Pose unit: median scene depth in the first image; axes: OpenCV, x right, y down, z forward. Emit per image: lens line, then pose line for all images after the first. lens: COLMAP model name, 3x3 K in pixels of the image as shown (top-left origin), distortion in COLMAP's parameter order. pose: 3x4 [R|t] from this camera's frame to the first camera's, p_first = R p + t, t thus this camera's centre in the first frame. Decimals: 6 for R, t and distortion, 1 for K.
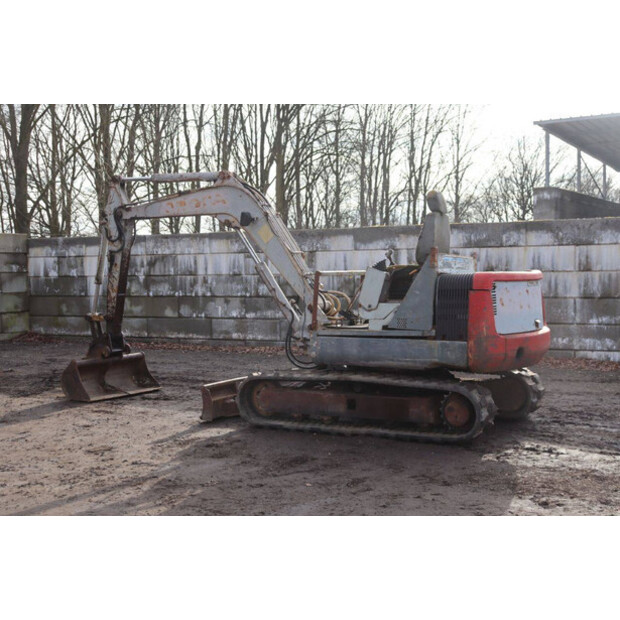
lens RADIAL K [[957.0, 0, 310.0], [0, 957.0, 310.0], [0, 0, 1]] dist [0.108314, 0.124767]
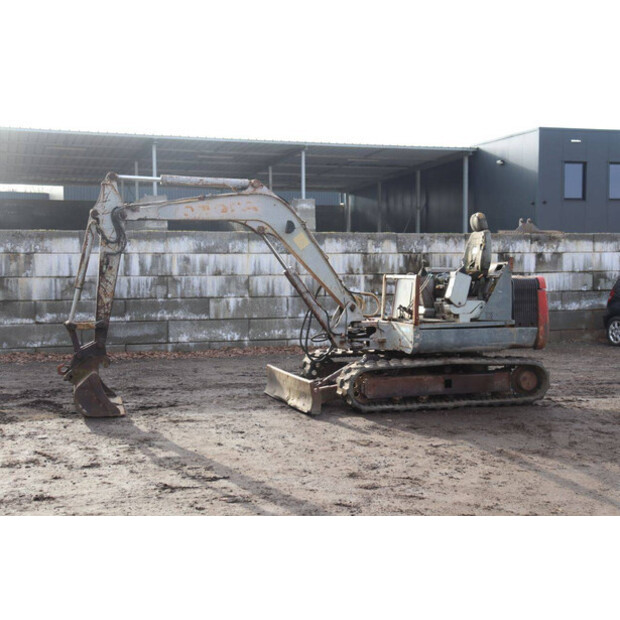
lens RADIAL K [[903.7, 0, 310.0], [0, 903.7, 310.0], [0, 0, 1]] dist [0.089878, 0.093124]
pose [[0.677735, -0.027758, 0.734782, -0.551479], [0.027544, 0.999544, 0.012354, -0.009021], [-0.734790, 0.011866, 0.678191, 0.201257]]
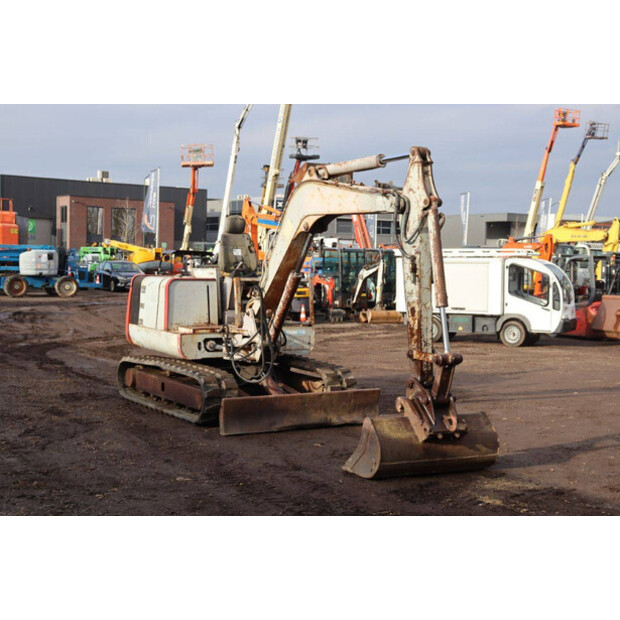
lens RADIAL K [[957.0, 0, 310.0], [0, 957.0, 310.0], [0, 0, 1]] dist [0.108314, 0.124767]
pose [[-0.877922, -0.033419, 0.477636, -0.352619], [0.007930, 0.996410, 0.084291, -0.062782], [-0.478738, 0.077789, -0.874505, 1.259327]]
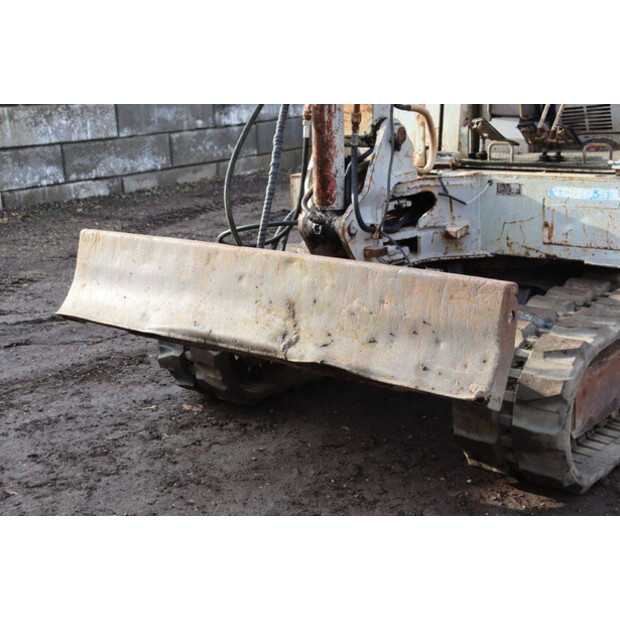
lens RADIAL K [[980.7, 0, 310.0], [0, 980.7, 310.0], [0, 0, 1]] dist [0.176469, 0.118350]
pose [[0.168118, -0.240707, 0.955927, -0.245352], [0.079037, 0.969899, 0.230325, -0.017776], [-0.982593, 0.036832, 0.182082, 0.642862]]
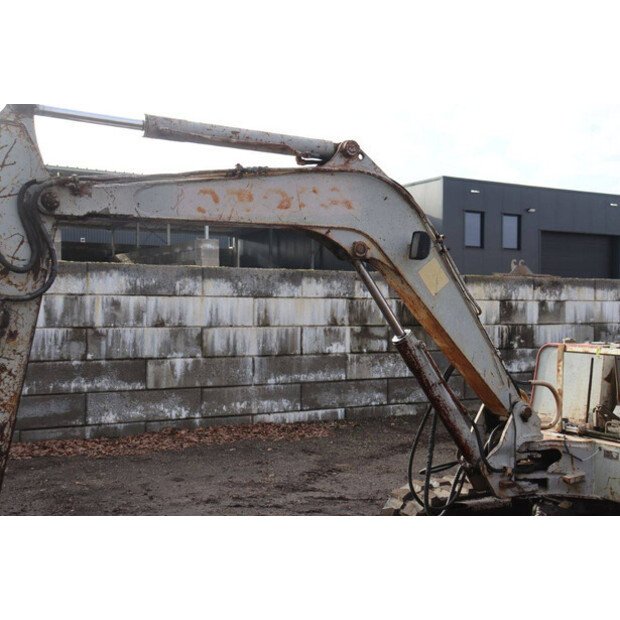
lens RADIAL K [[767.0, 0, 310.0], [0, 767.0, 310.0], [0, 0, 1]] dist [-0.026718, 0.290412]
pose [[0.538603, 0.011106, 0.842486, -0.297932], [0.020357, 0.999450, -0.026189, -0.035663], [-0.842314, 0.031256, 0.538081, 0.573079]]
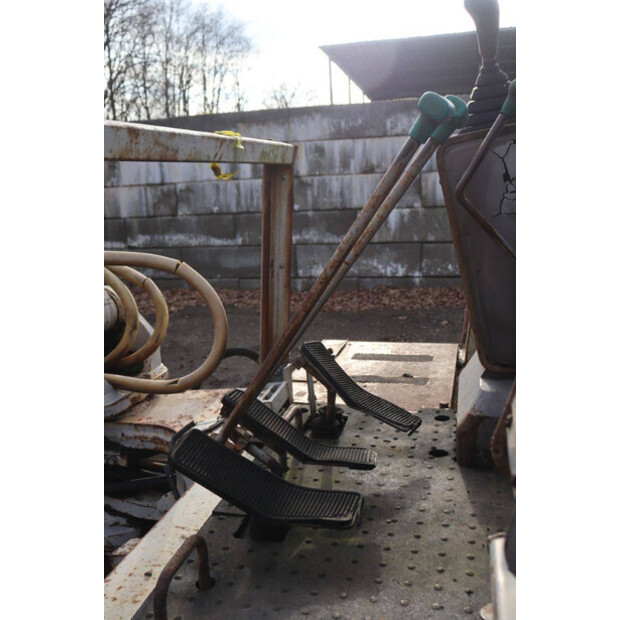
lens RADIAL K [[633.8, 0, 310.0], [0, 633.8, 310.0], [0, 0, 1]] dist [-0.083900, 0.004427]
pose [[0.963560, -0.086554, 0.253101, 0.017799], [0.045764, 0.985593, 0.162823, -0.018287], [-0.263548, -0.145307, 0.953640, 0.573356]]
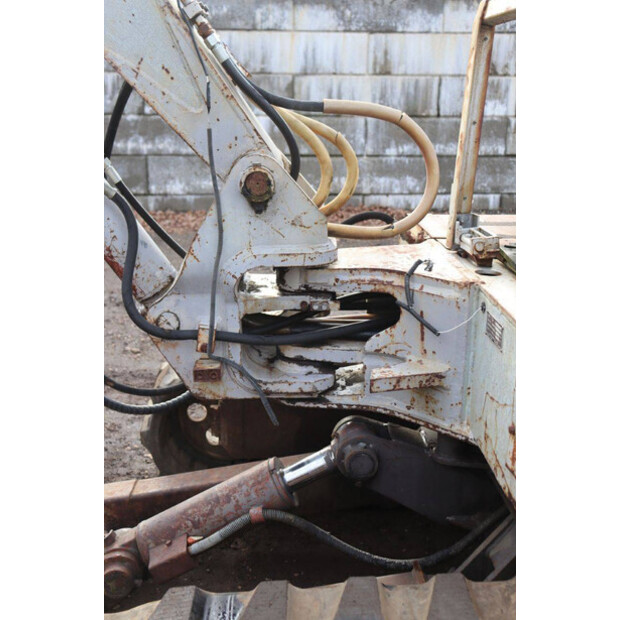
lens RADIAL K [[745.4, 0, 310.0], [0, 745.4, 310.0], [0, 0, 1]] dist [-0.045340, 0.301155]
pose [[0.839042, -0.138123, 0.526242, -0.049268], [0.004131, 0.968827, 0.247702, -0.010492], [-0.544051, -0.205658, 0.813458, 0.574320]]
